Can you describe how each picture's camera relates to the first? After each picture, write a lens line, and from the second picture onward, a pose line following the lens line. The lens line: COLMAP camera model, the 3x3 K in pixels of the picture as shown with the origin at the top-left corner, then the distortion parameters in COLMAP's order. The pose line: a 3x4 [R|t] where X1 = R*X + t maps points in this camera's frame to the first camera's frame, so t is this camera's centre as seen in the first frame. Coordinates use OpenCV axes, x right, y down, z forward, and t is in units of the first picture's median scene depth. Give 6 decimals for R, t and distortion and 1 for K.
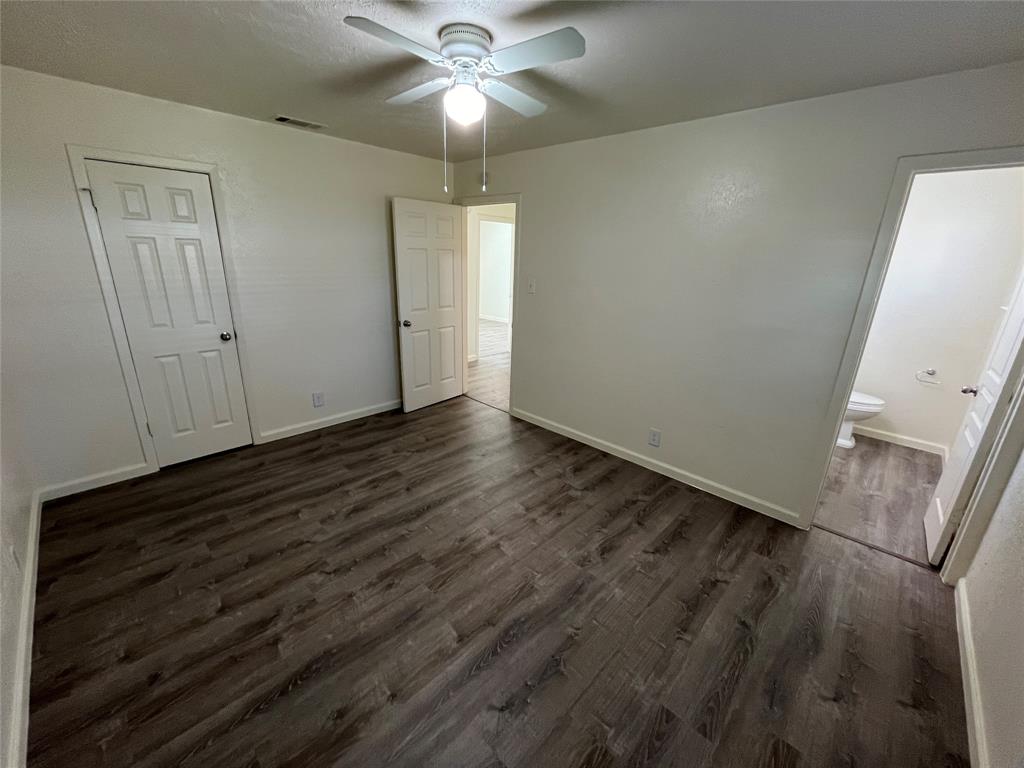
lens RADIAL K [[414.5, 0, 511.4], [0, 414.5, 384.5], [0, 0, 1]] dist [-0.000760, 0.000293]
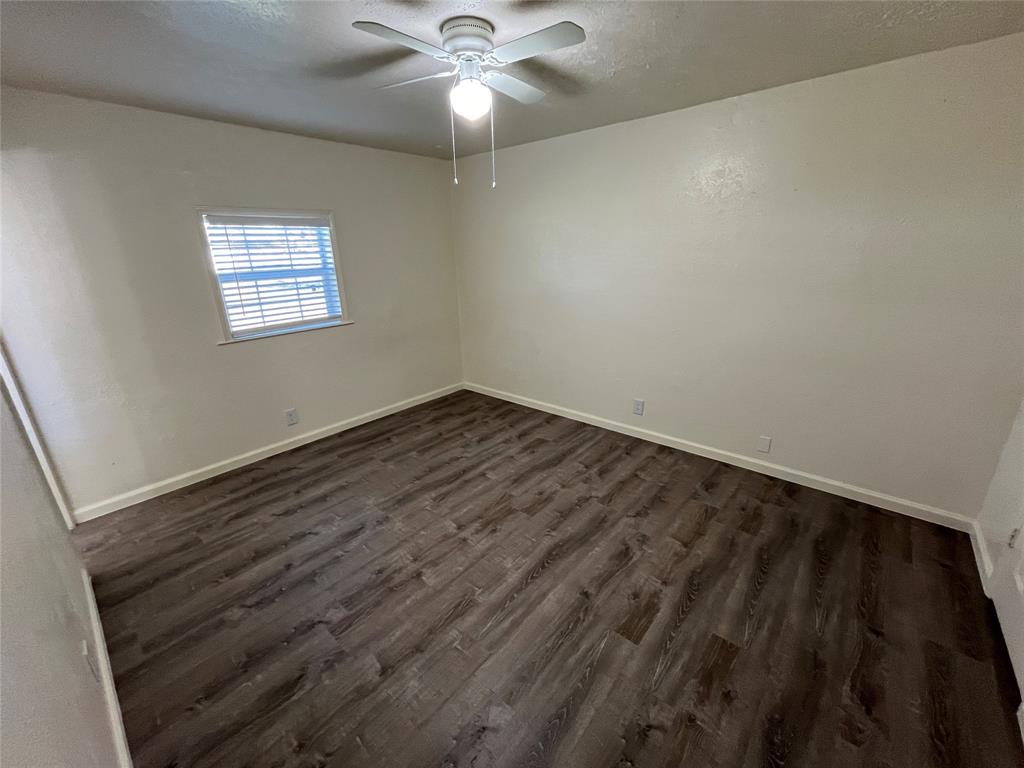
lens RADIAL K [[414.5, 0, 510.5], [0, 414.5, 384.1], [0, 0, 1]] dist [-0.000760, 0.000293]
pose [[-0.998691, 0.001453, -0.051128, -0.109496], [-0.028763, 0.810608, 0.584882, -0.522801], [0.042294, 0.585587, -0.809505, 1.644726]]
